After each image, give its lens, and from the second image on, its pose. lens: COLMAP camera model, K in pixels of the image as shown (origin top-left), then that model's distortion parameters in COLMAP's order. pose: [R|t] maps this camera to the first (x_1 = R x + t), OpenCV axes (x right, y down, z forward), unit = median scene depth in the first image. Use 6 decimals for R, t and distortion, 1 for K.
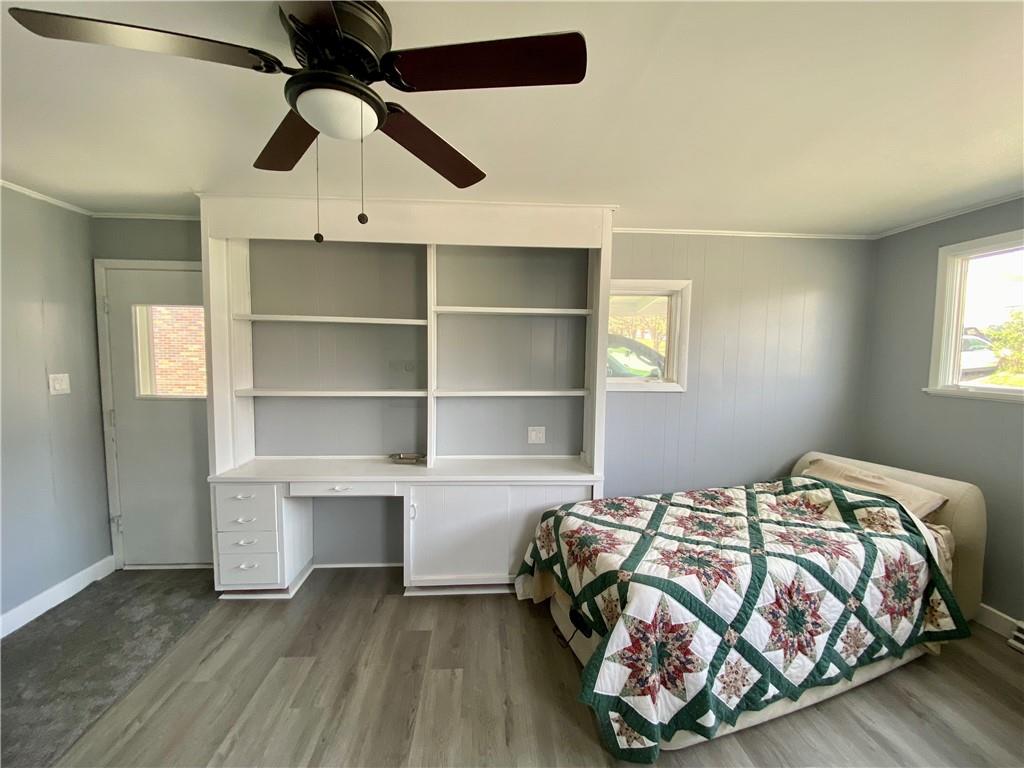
lens RADIAL K [[412.4, 0, 510.5], [0, 412.4, 381.4], [0, 0, 1]] dist [-0.007098, -0.002309]
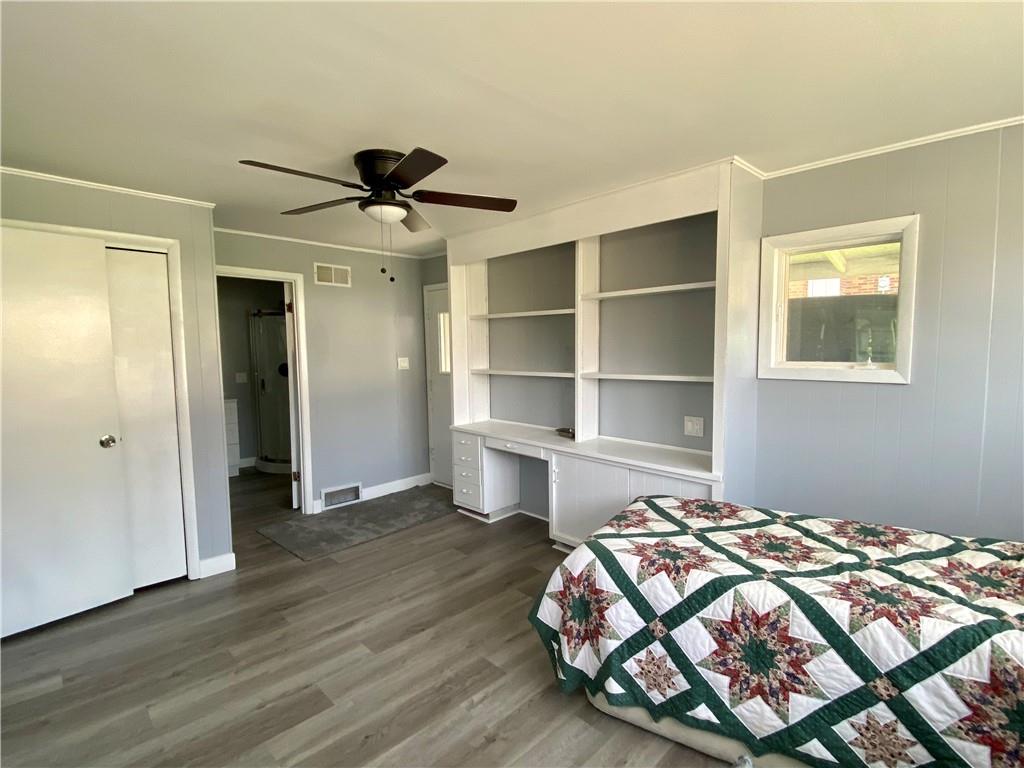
lens RADIAL K [[495.1, 0, 508.0], [0, 495.1, 381.6], [0, 0, 1]] dist [-0.024980, -0.003410]
pose [[0.644393, 0.034845, -0.763901, 0.830649], [-0.023497, 0.999392, 0.025765, 0.021792], [0.764334, 0.001347, 0.644819, 0.002073]]
